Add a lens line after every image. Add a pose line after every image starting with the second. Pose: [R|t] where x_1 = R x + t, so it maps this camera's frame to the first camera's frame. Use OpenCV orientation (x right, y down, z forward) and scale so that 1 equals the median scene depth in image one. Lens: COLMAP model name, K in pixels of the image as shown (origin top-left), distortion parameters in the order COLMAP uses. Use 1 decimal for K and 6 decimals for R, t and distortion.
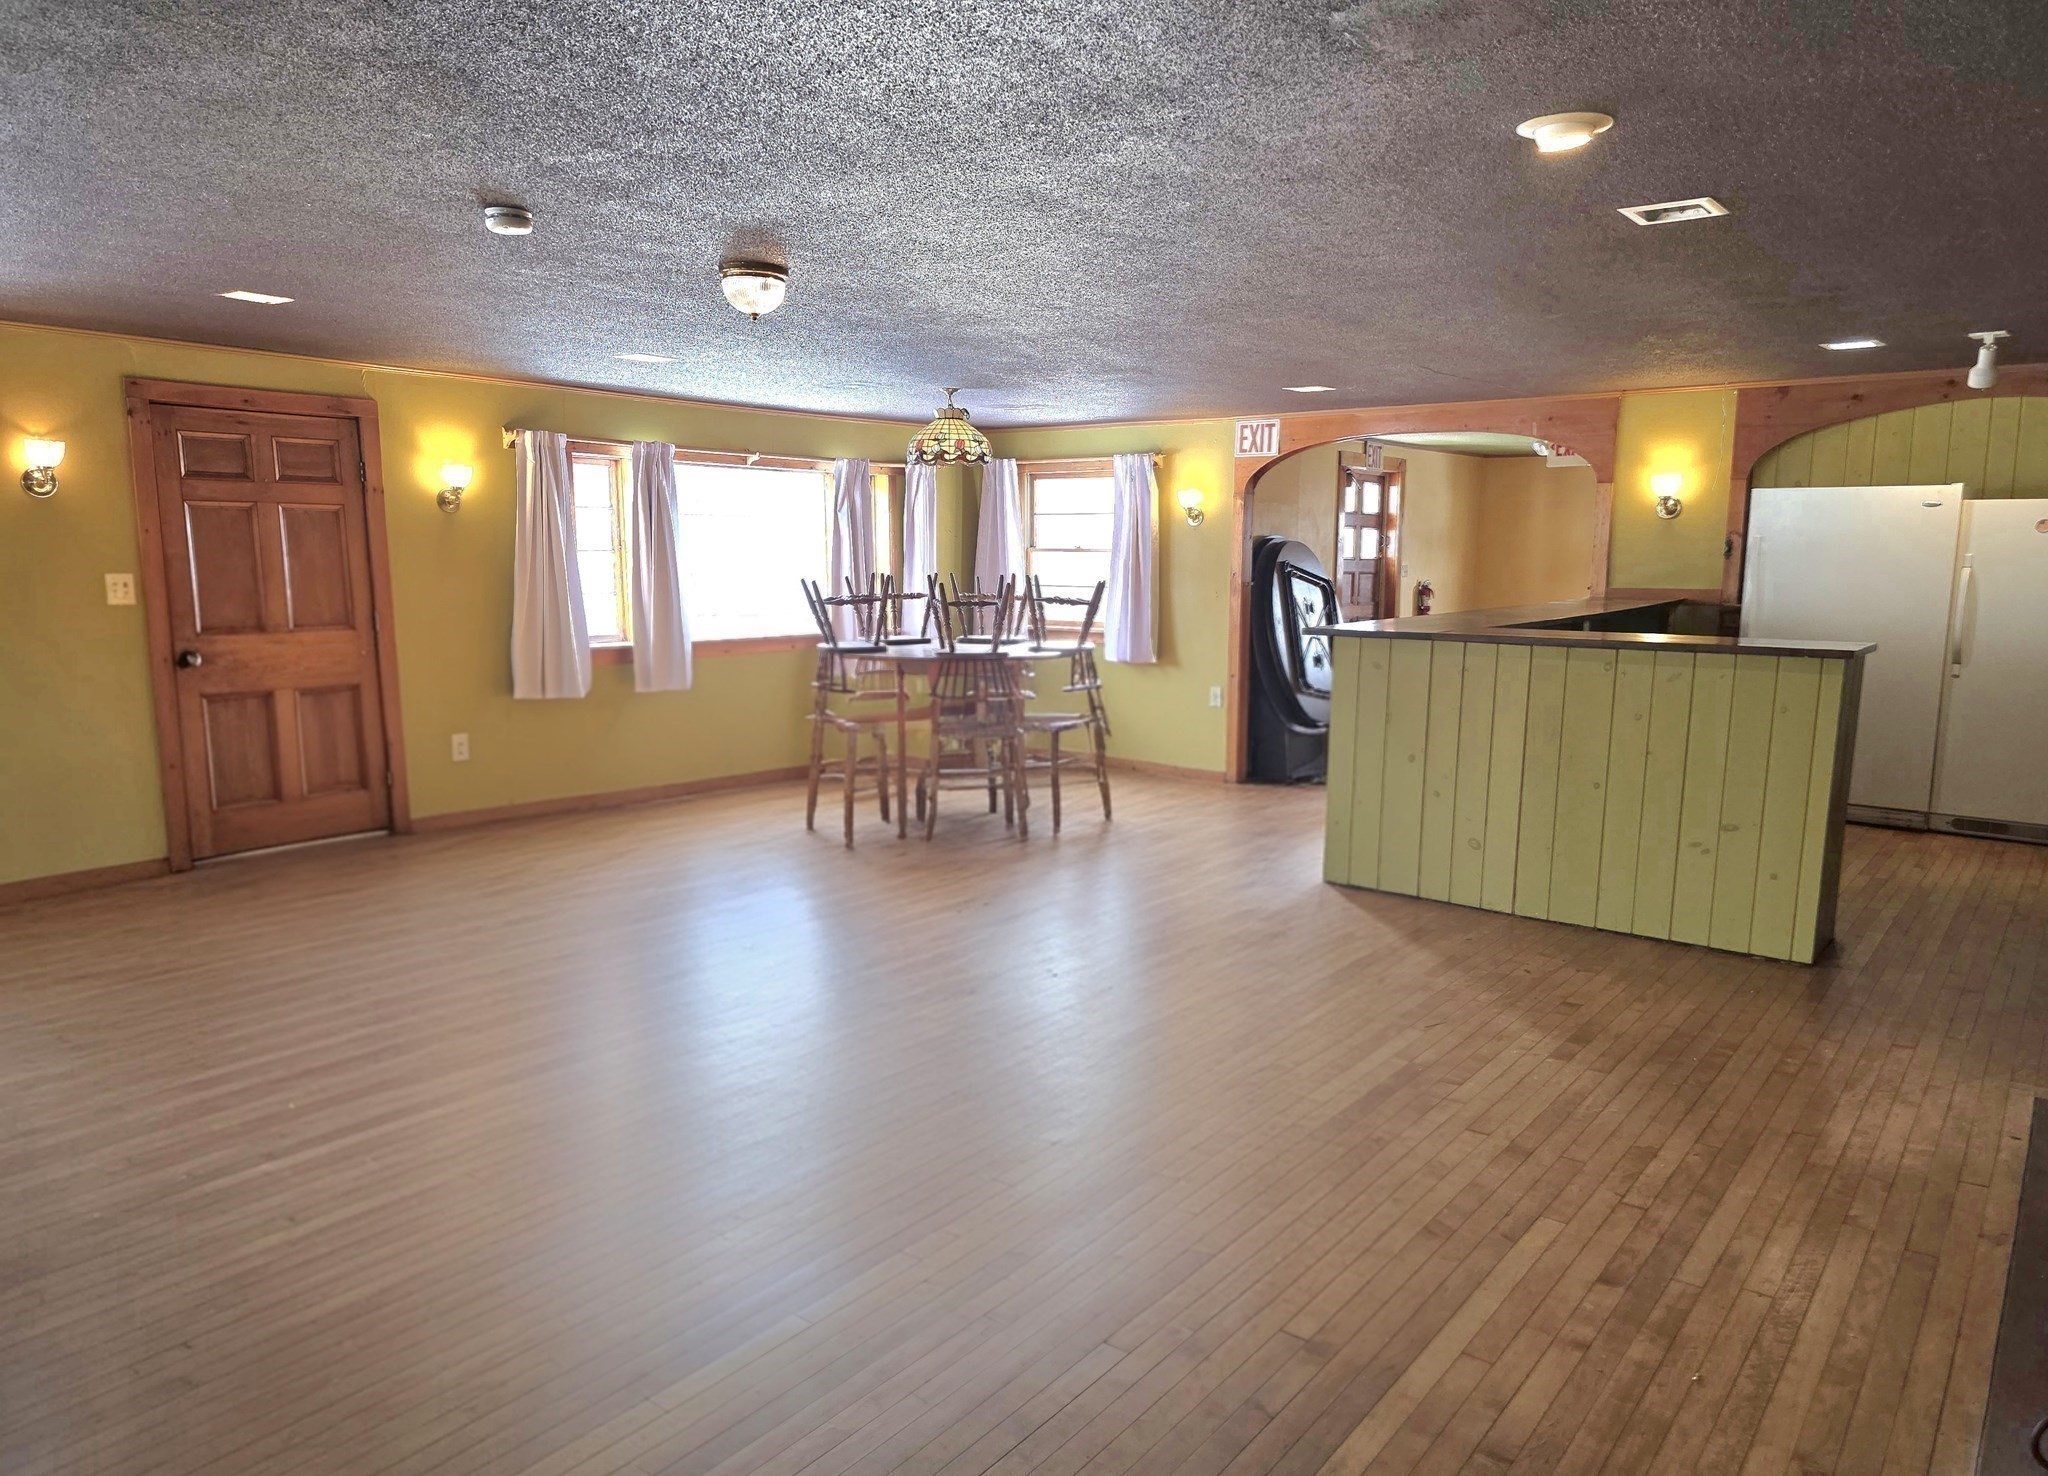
lens RADIAL K [[1366.7, 0, 1023.0], [0, 1366.7, 755.6], [0, 0, 1]] dist [0.061369, -0.051105]
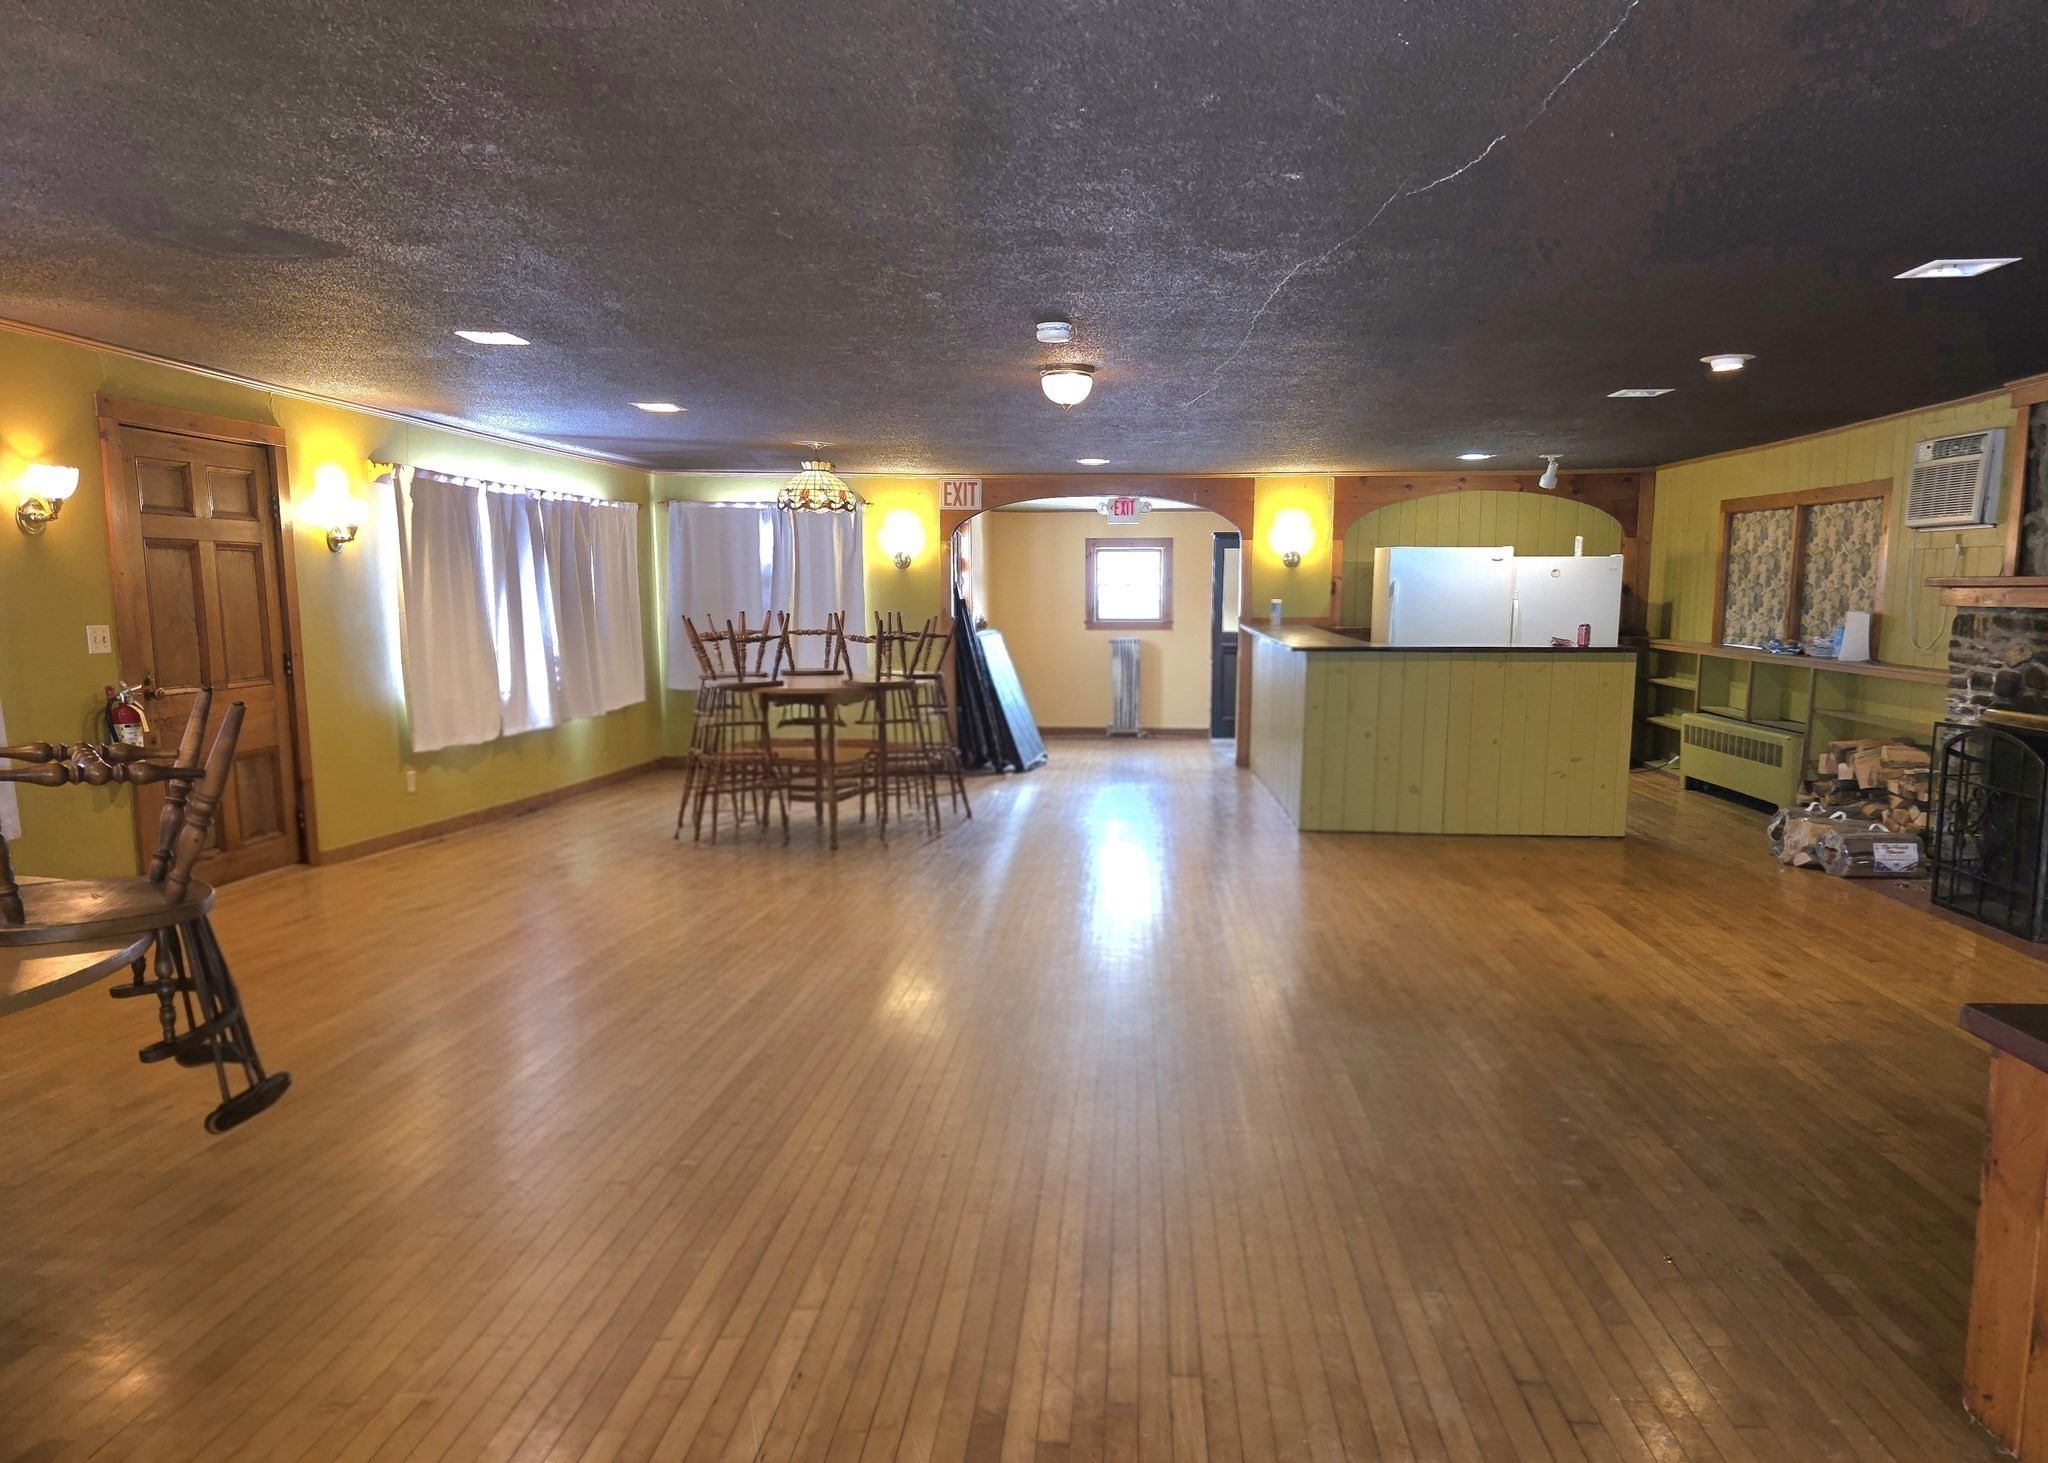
lens RADIAL K [[1372.2, 0, 1035.8], [0, 1372.2, 767.7], [0, 0, 1]] dist [0.053014, -0.048343]
pose [[0.834143, -0.075569, 0.546347, -0.528034], [0.085190, 0.996335, 0.007745, -0.003325], [-0.544930, 0.040083, 0.837523, -0.005168]]
